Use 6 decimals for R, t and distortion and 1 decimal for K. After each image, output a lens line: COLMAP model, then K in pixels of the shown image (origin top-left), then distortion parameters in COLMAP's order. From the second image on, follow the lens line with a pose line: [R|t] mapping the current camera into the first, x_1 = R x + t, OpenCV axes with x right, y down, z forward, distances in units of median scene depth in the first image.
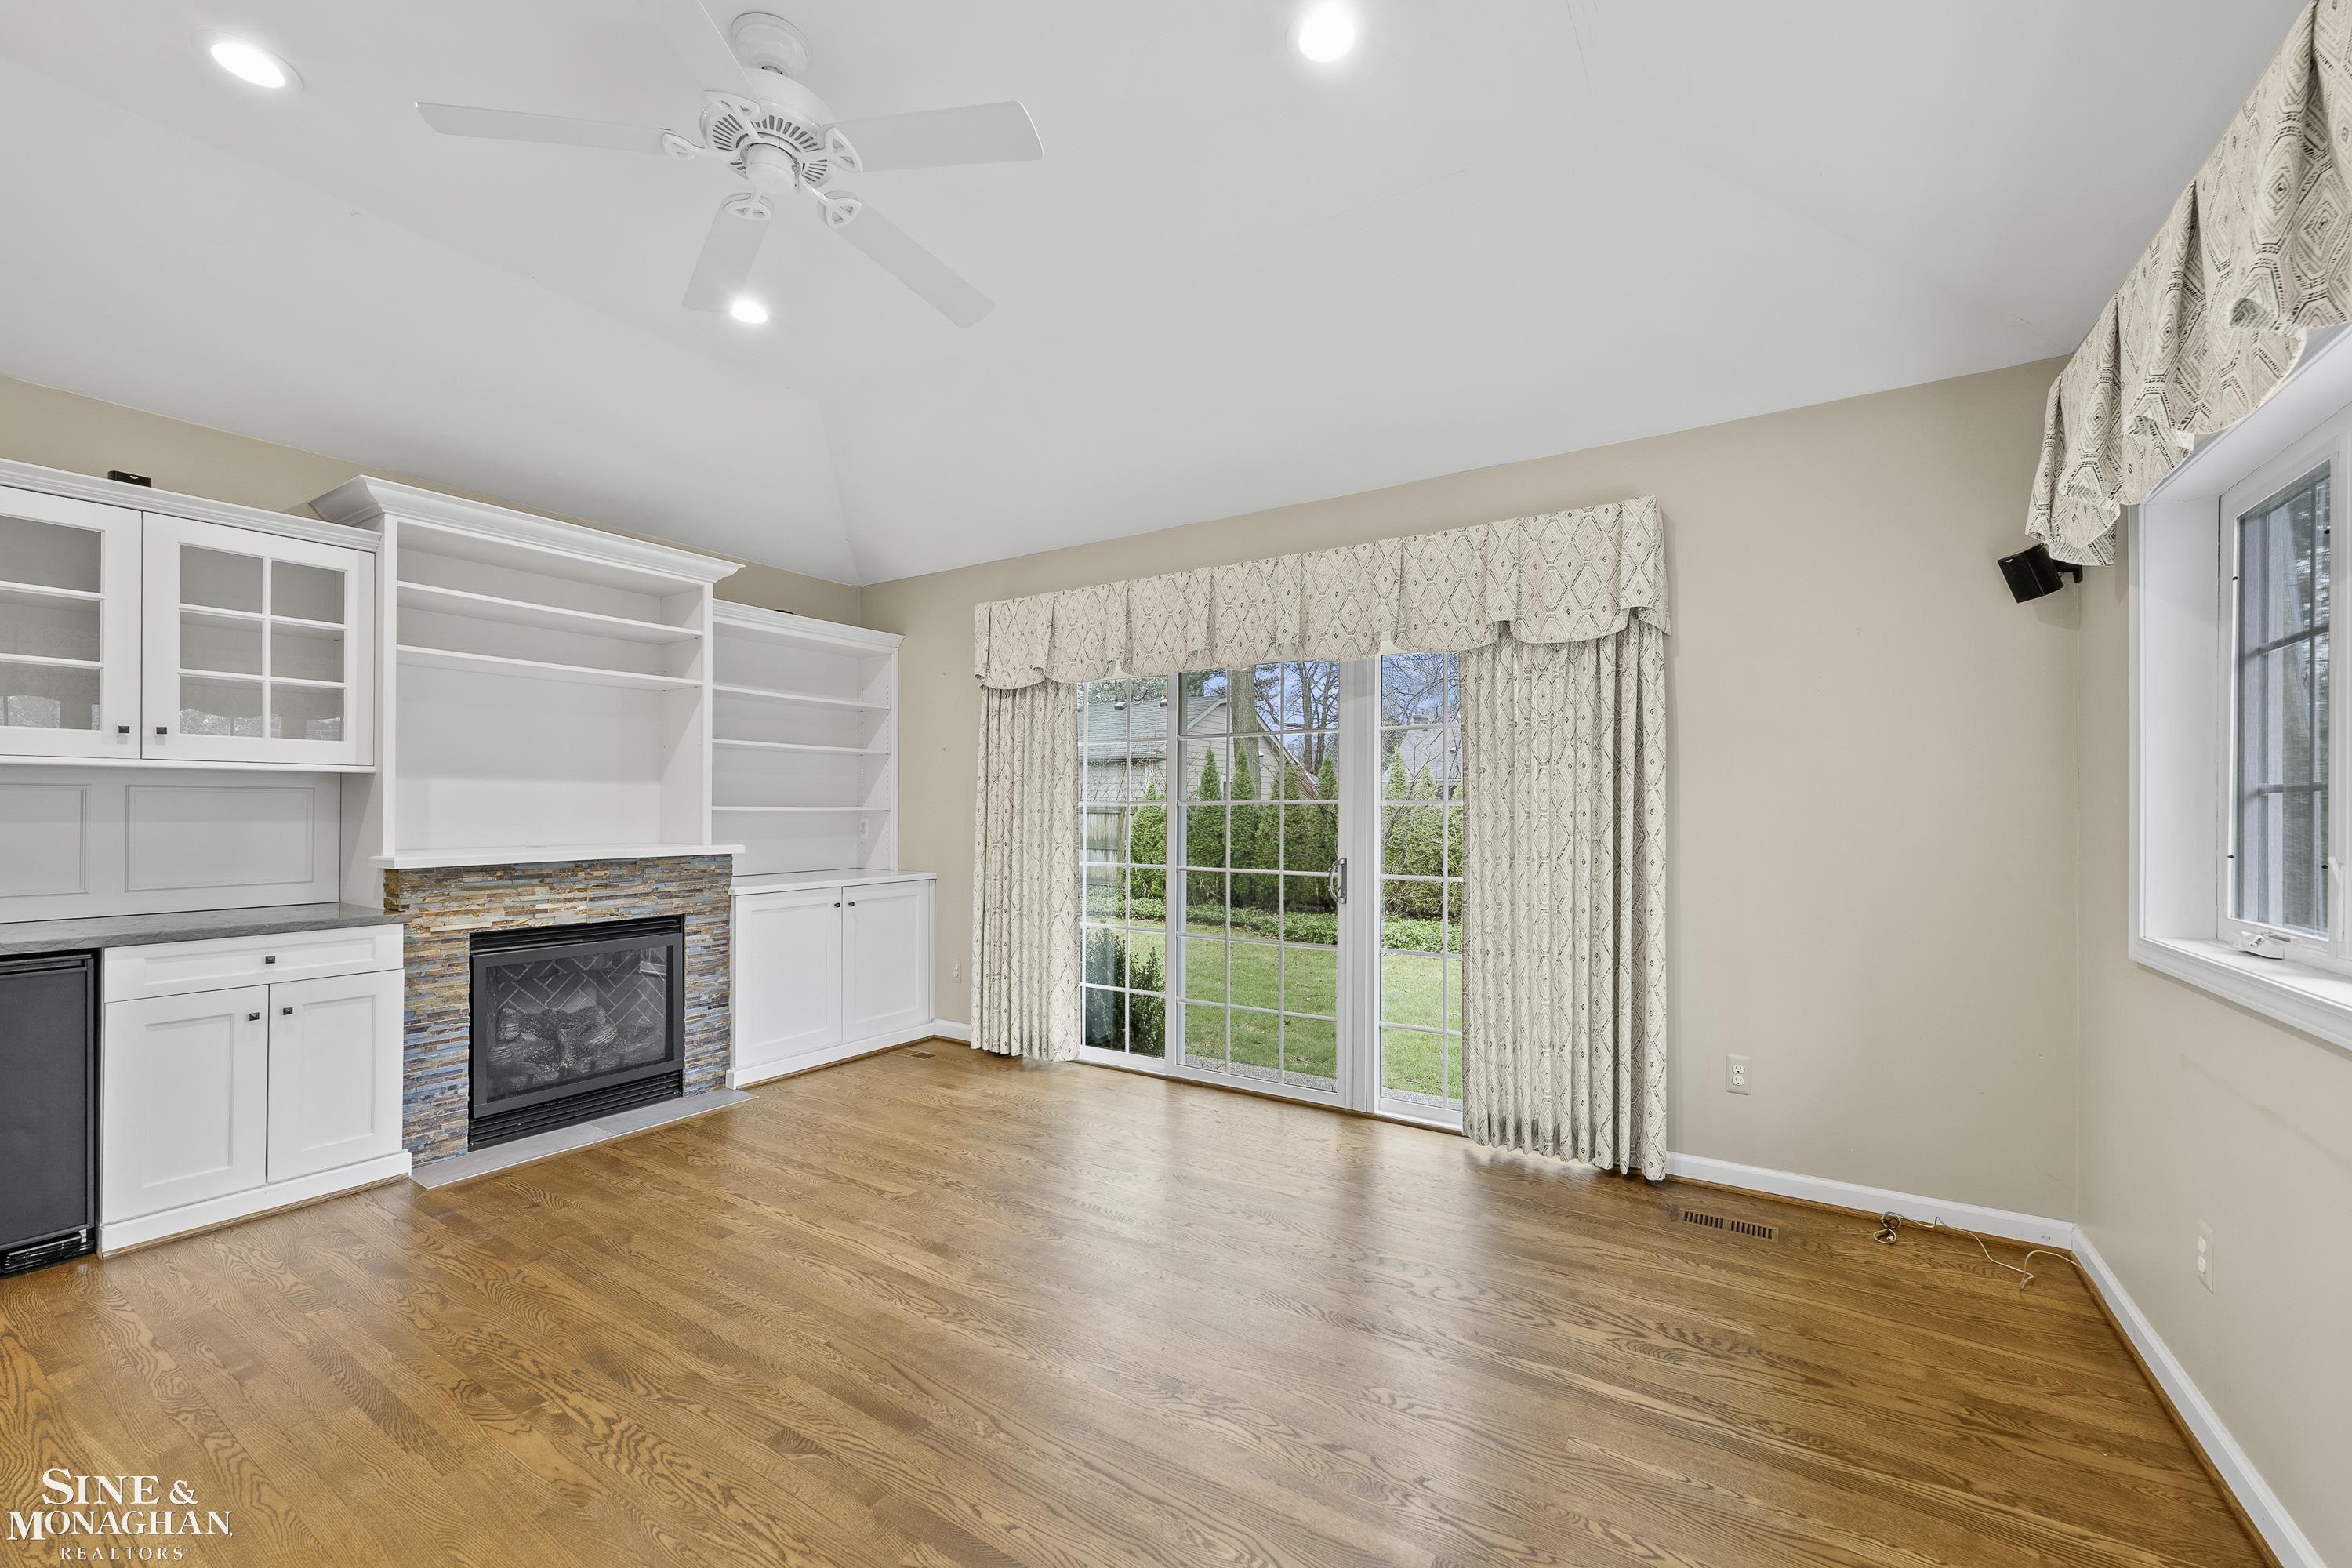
lens RADIAL K [[944.0, 0, 1179.0], [0, 944.0, 799.9], [0, 0, 1]] dist [-0.002923, -0.000133]
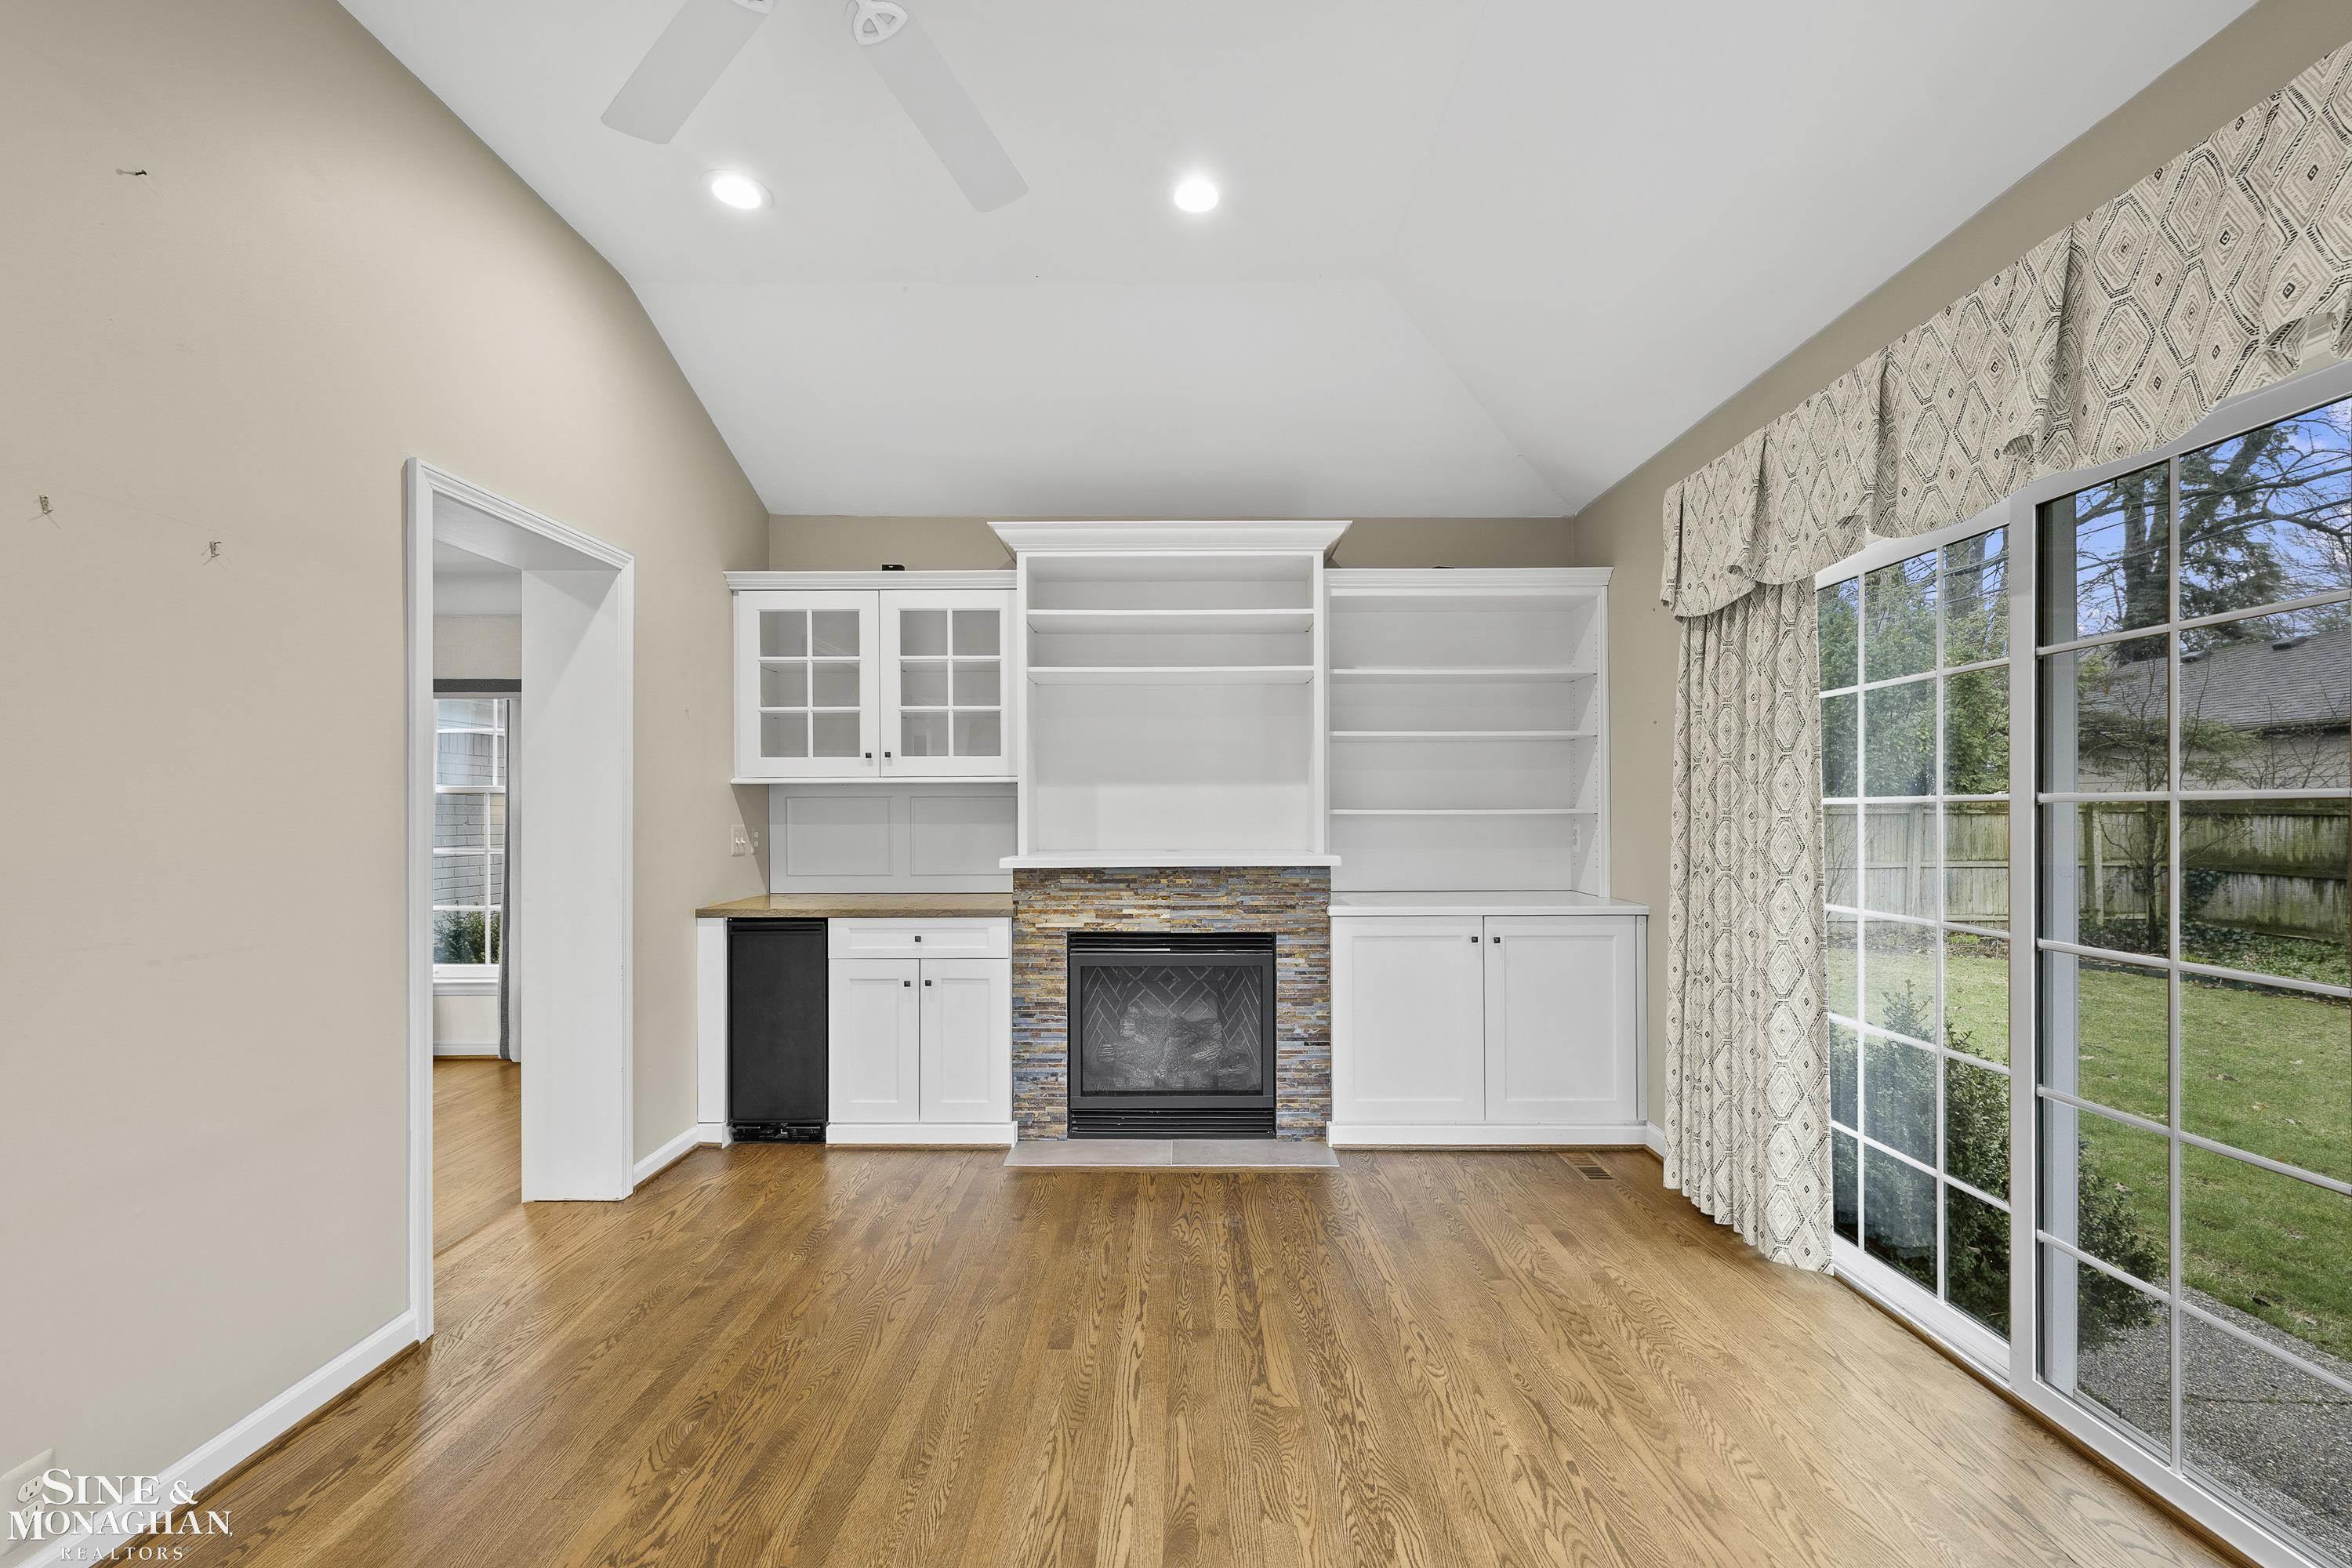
lens RADIAL K [[944.0, 0, 1173.5], [0, 944.0, 806.3], [0, 0, 1]] dist [-0.002923, -0.000133]
pose [[0.531766, -0.007718, -0.846856, 0.187154], [0.011881, 0.999928, -0.001653, 0.003753], [0.846808, -0.009183, 0.531820, 0.486857]]
